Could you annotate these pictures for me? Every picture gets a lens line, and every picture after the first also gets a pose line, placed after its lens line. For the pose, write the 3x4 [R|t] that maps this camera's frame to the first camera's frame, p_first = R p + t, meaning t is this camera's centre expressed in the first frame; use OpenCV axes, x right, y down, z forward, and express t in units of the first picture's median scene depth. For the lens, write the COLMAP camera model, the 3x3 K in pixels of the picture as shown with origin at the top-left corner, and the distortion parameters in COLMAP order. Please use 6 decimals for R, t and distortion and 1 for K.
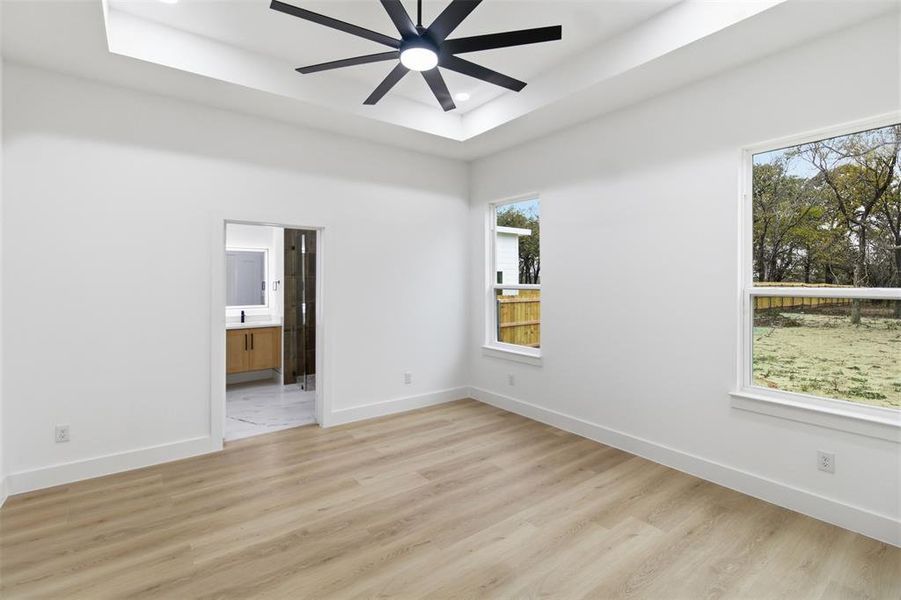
lens RADIAL K [[412.3, 0, 450.1], [0, 412.3, 278.2], [0, 0, 1]] dist [-0.002692, 0.000226]
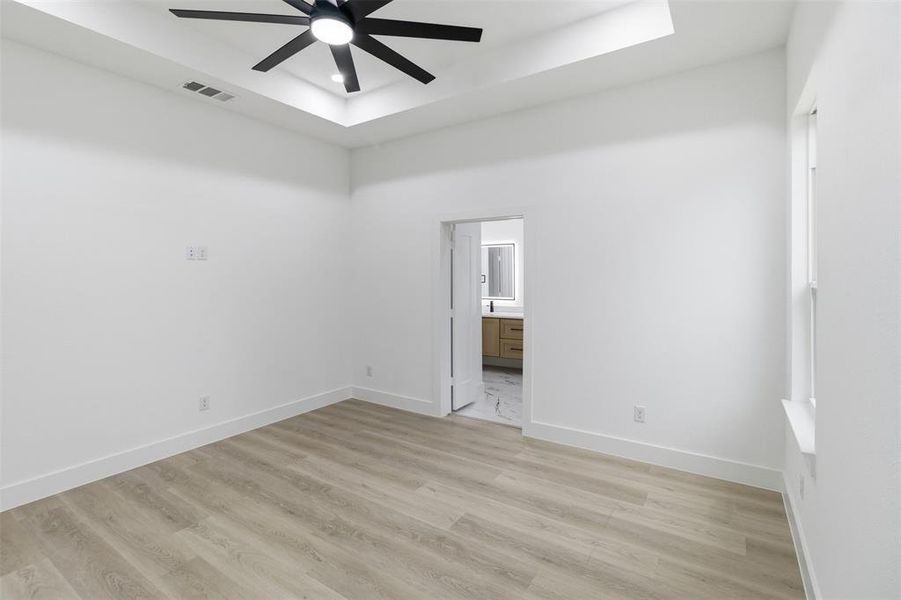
lens RADIAL K [[424.3, 0, 451.1], [0, 424.3, 276.4], [0, 0, 1]] dist [-0.006692, 0.000693]
pose [[0.339392, -0.002613, -0.940642, 0.686139], [0.009090, 0.999959, 0.000502, 0.018666], [0.940601, -0.008721, 0.339401, 0.725269]]
